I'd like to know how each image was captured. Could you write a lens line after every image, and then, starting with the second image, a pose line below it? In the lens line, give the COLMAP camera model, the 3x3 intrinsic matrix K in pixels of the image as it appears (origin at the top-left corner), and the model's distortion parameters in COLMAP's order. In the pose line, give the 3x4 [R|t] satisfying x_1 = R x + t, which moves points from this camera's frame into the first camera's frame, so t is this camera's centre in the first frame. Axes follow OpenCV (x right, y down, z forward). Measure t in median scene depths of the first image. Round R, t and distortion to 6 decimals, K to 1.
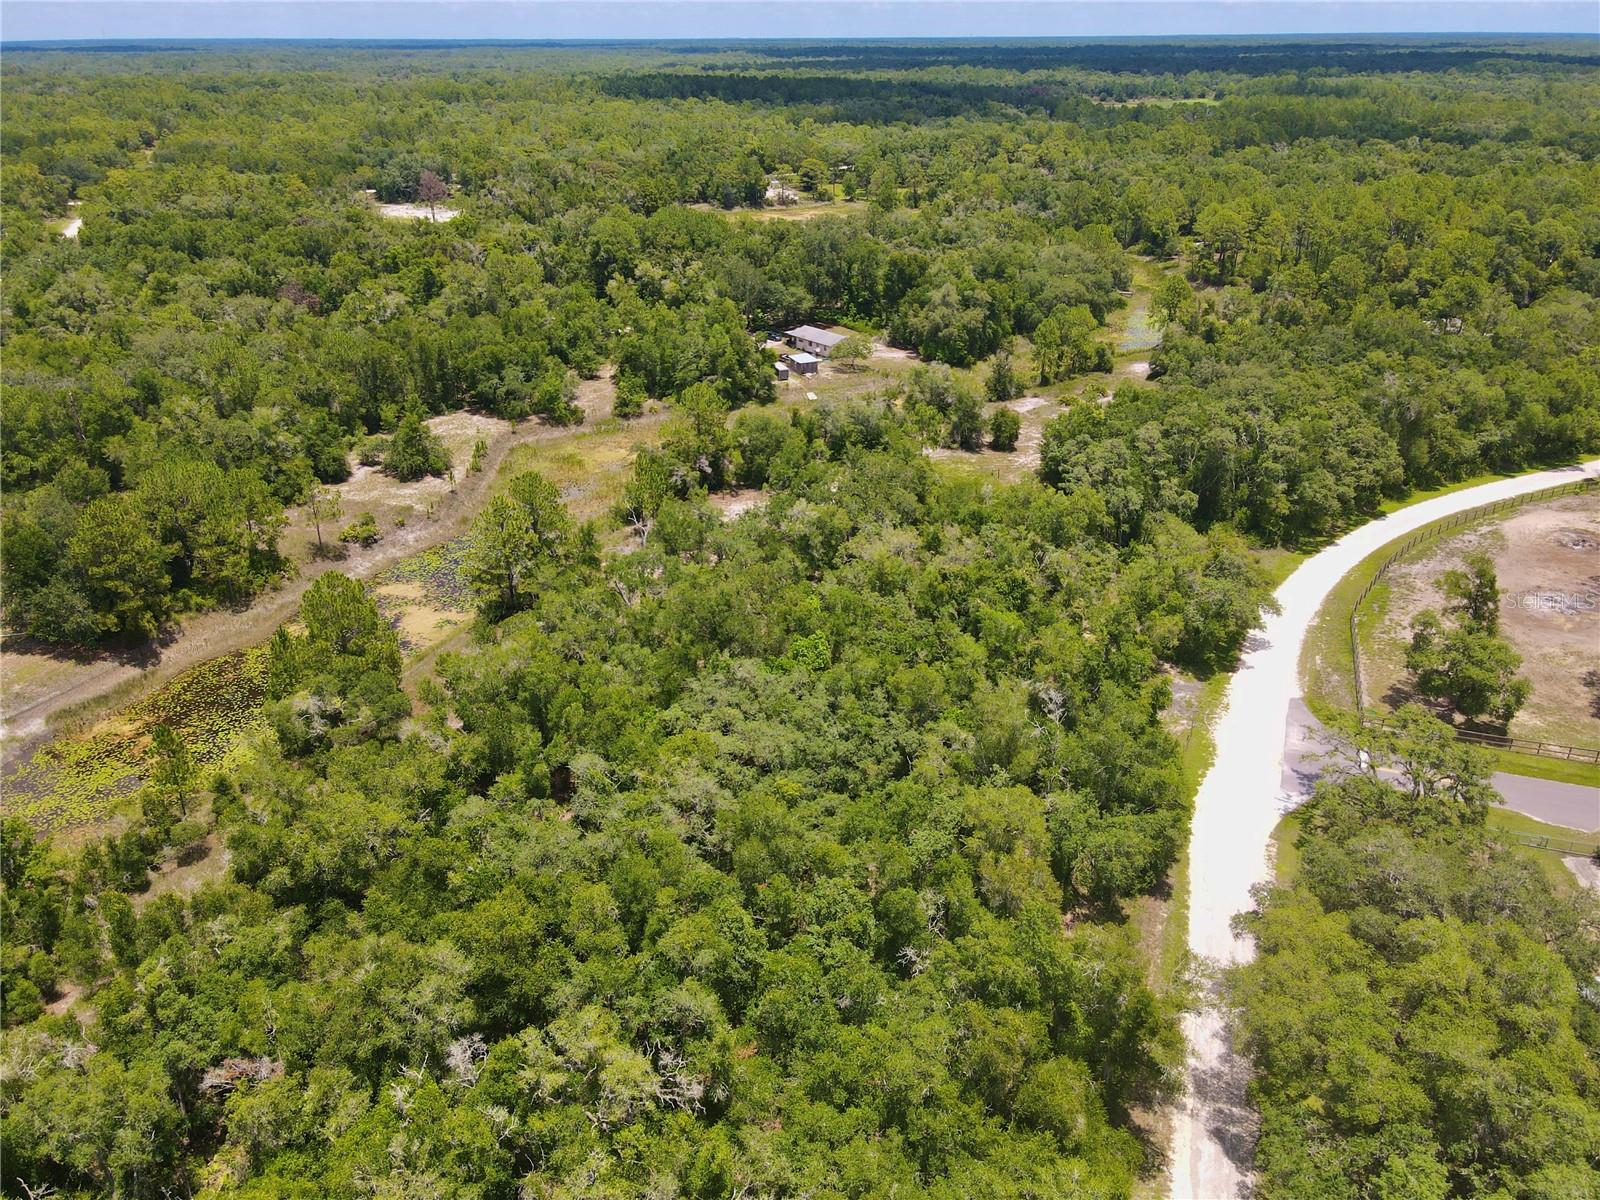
lens RADIAL K [[1176.6, 0, 802.9], [0, 1176.6, 591.5], [0, 0, 1]] dist [0.013918, 0.009214]
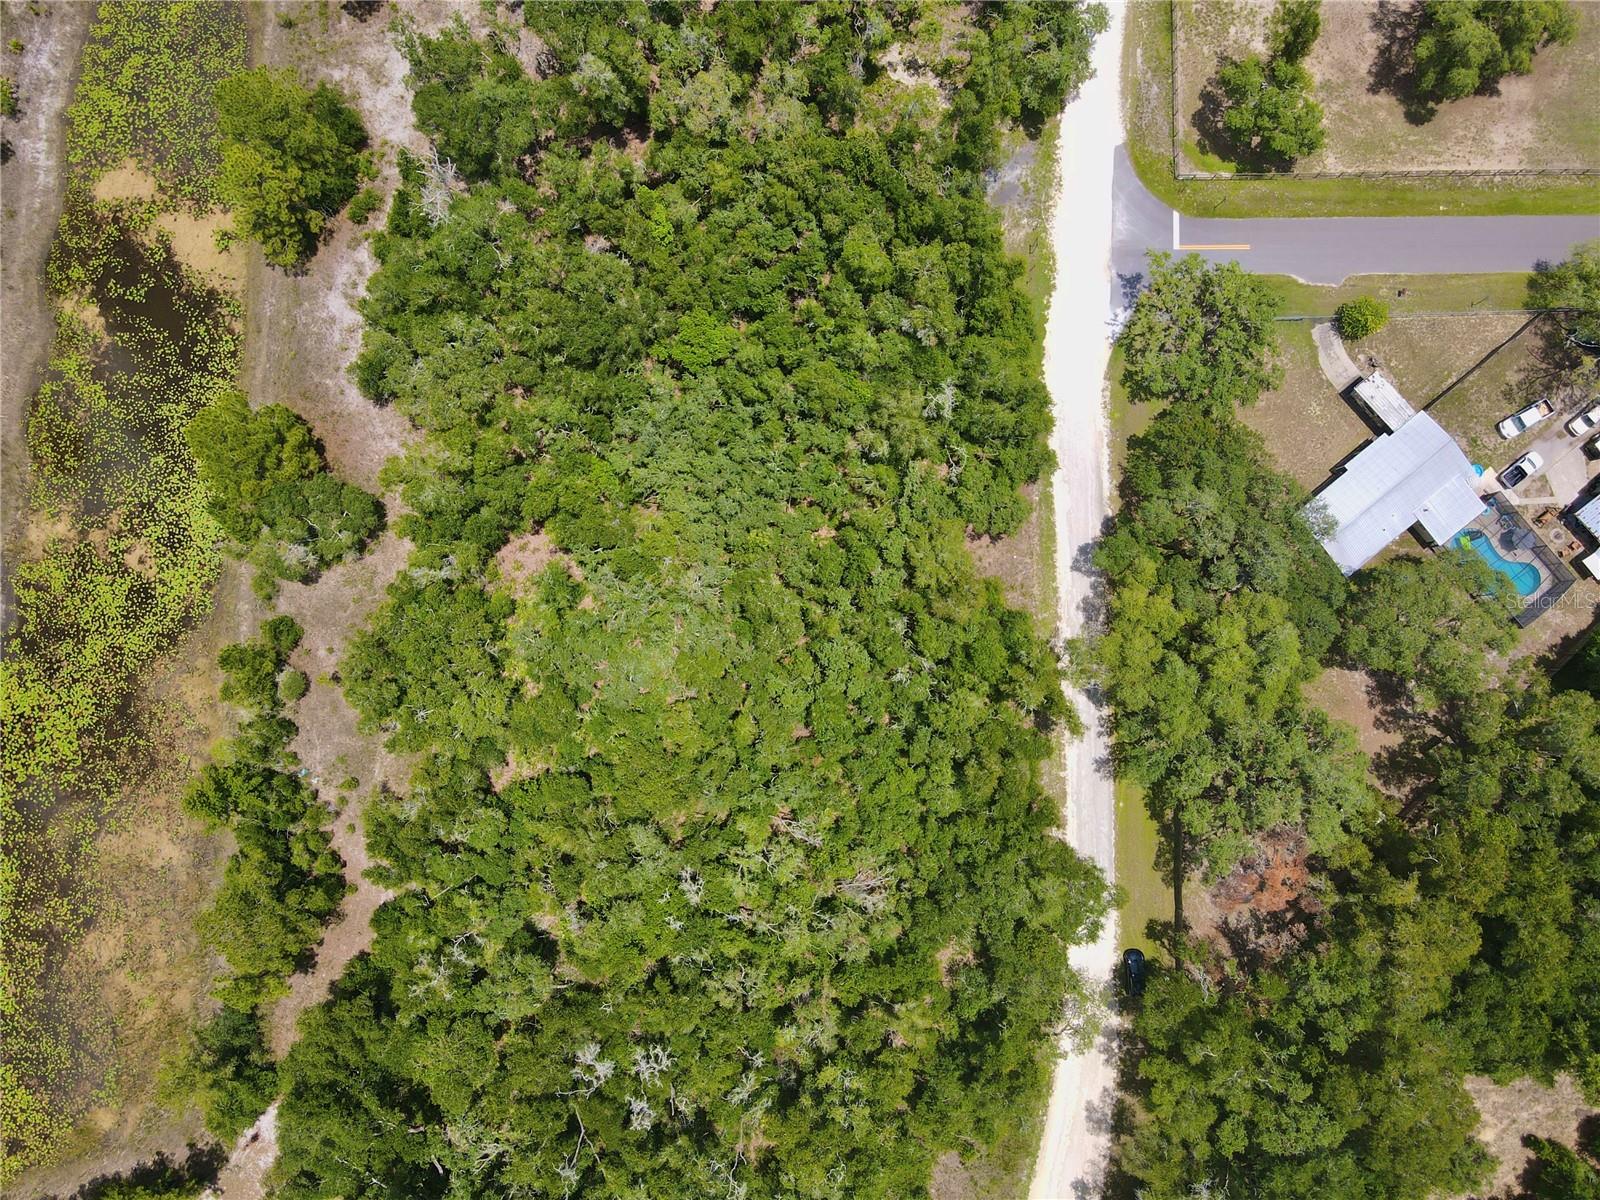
lens RADIAL K [[1176.6, 0, 801.2], [0, 1176.6, 590.8], [0, 0, 1]] dist [0.013918, 0.009214]
pose [[0.935756, -0.350797, 0.036088, -0.020903], [0.140758, 0.465371, 0.873852, -0.540912], [-0.323339, -0.812632, 0.484851, 0.200951]]
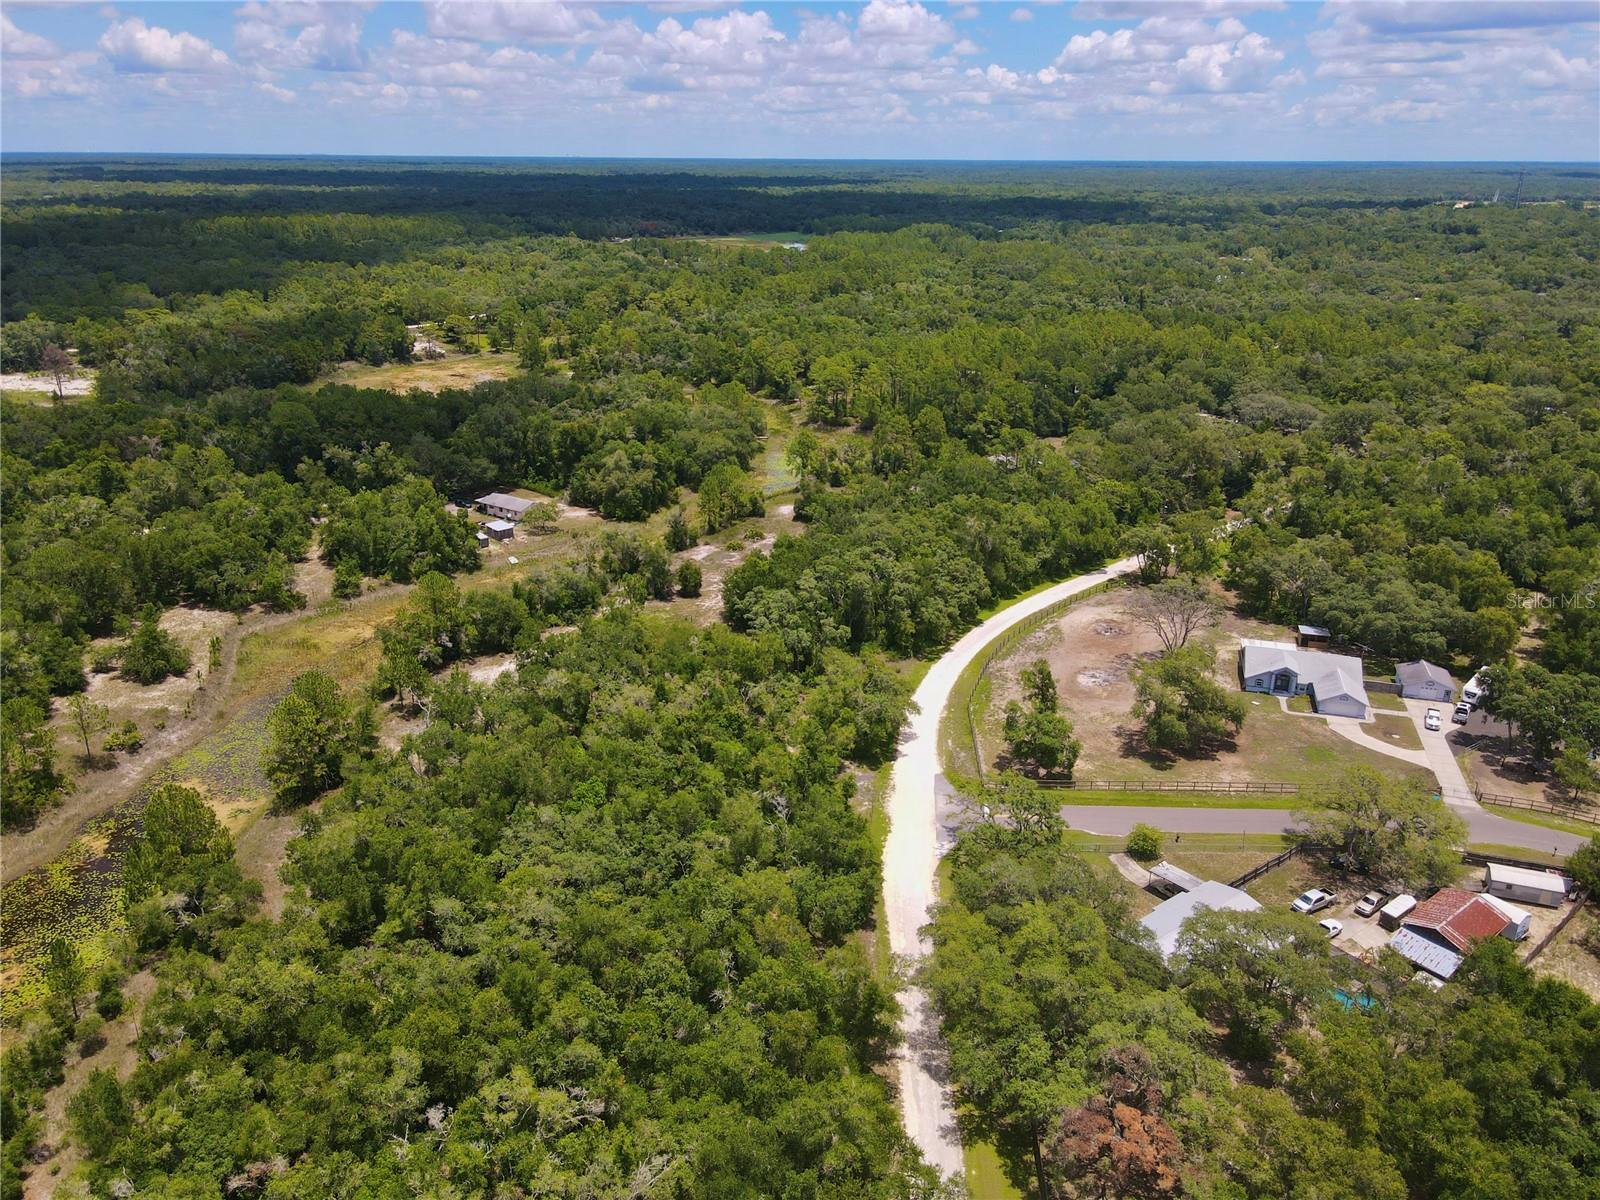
lens RADIAL K [[1176.6, 0, 802.7], [0, 1176.6, 597.7], [0, 0, 1]] dist [0.013918, 0.009214]
pose [[0.951334, -0.099824, 0.291546, -0.093857], [0.122836, 0.990509, -0.061675, -0.038666], [-0.282622, 0.094485, 0.954567, -0.238090]]
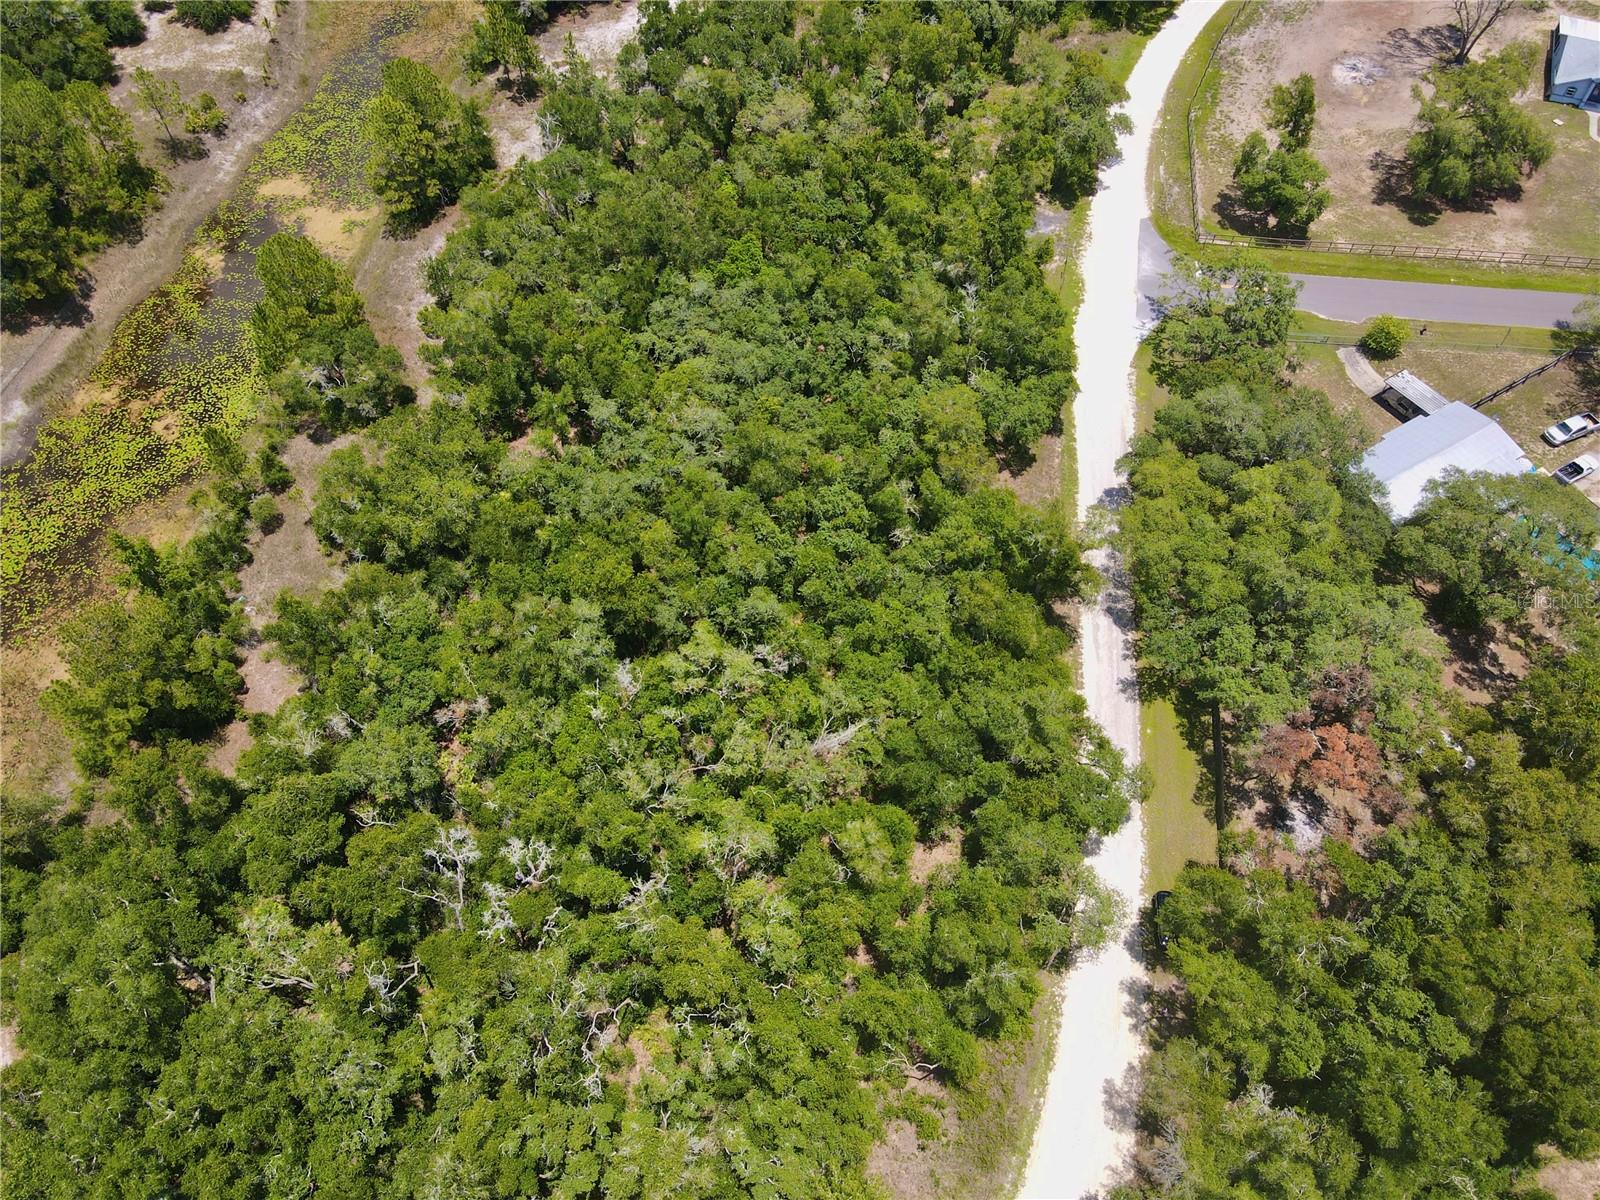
lens RADIAL K [[1176.6, 0, 802.7], [0, 1176.6, 592.9], [0, 0, 1]] dist [0.013918, 0.009214]
pose [[0.976082, -0.180489, 0.121190, -0.099067], [0.095754, 0.857383, 0.505693, -0.170753], [-0.195178, -0.481993, 0.854159, -0.093999]]
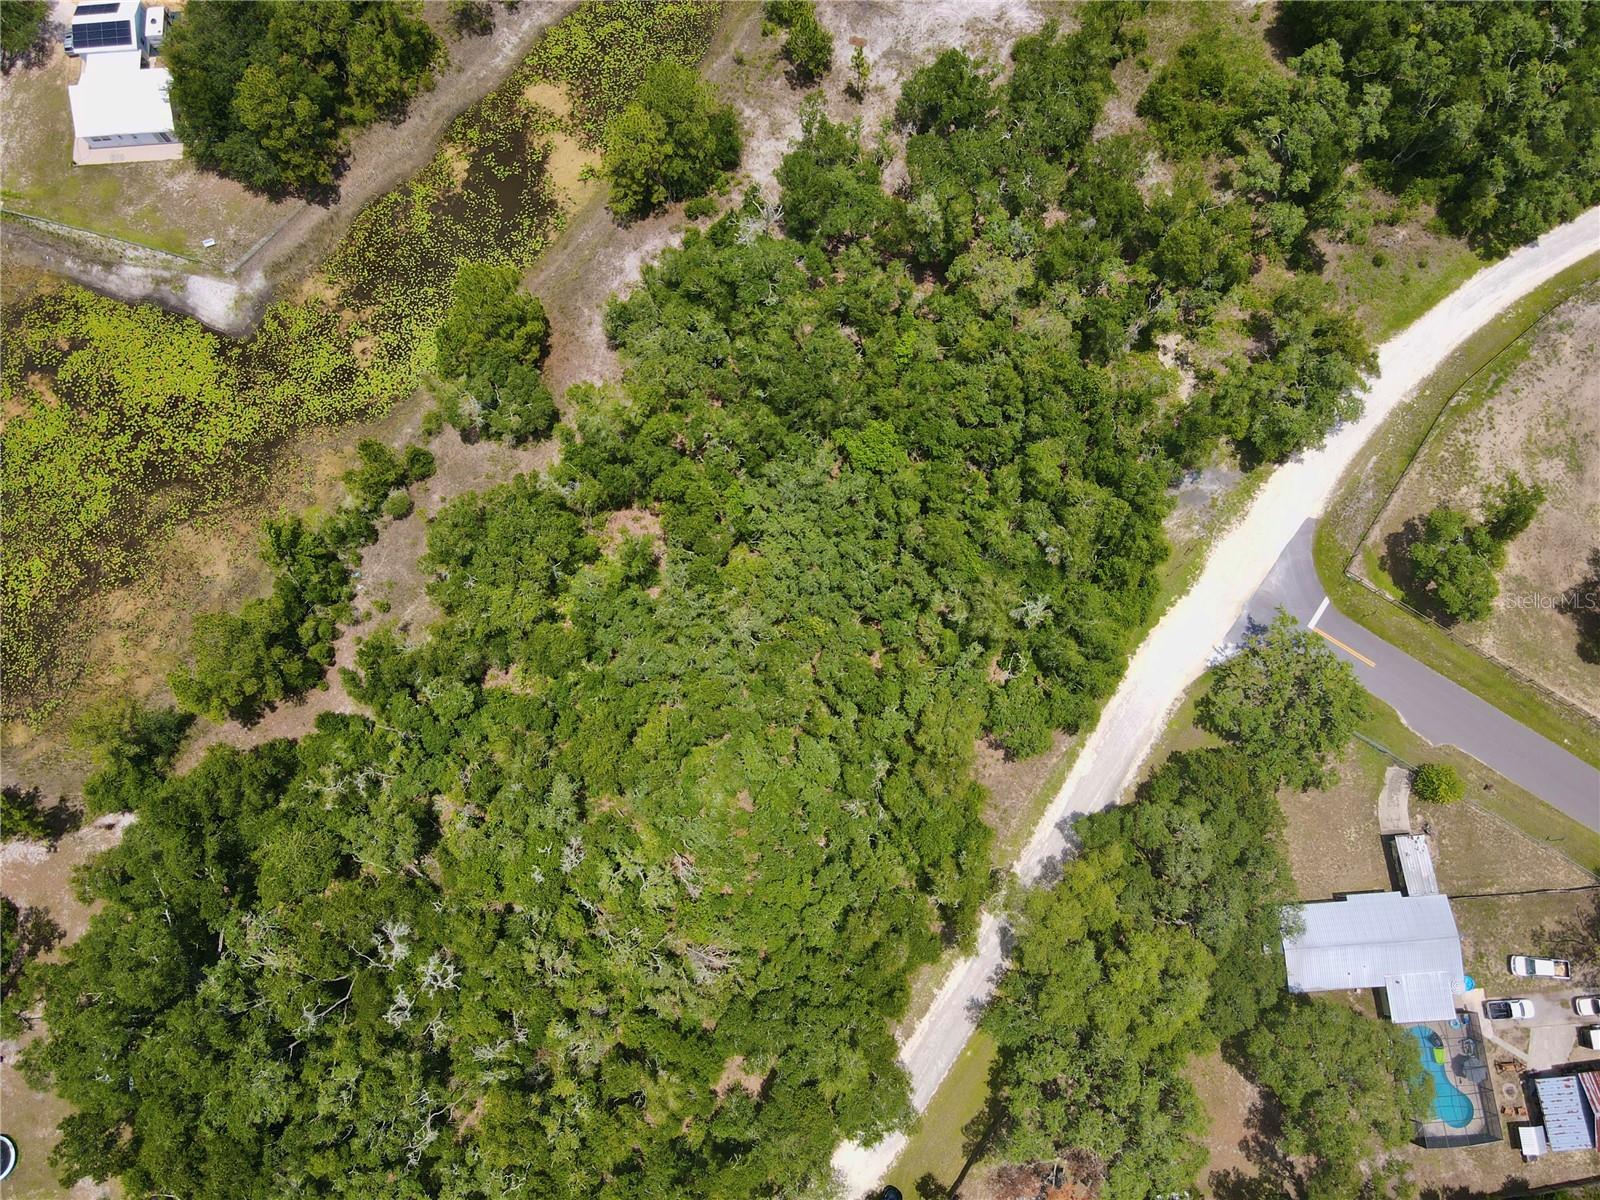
lens RADIAL K [[1176.6, 0, 804.1], [0, 1176.6, 593.2], [0, 0, 1]] dist [0.013918, 0.009214]
pose [[0.969920, 0.234318, -0.065963, 0.033131], [-0.099145, 0.627742, 0.772082, -0.533992], [0.222320, -0.742317, 0.632091, 0.106910]]
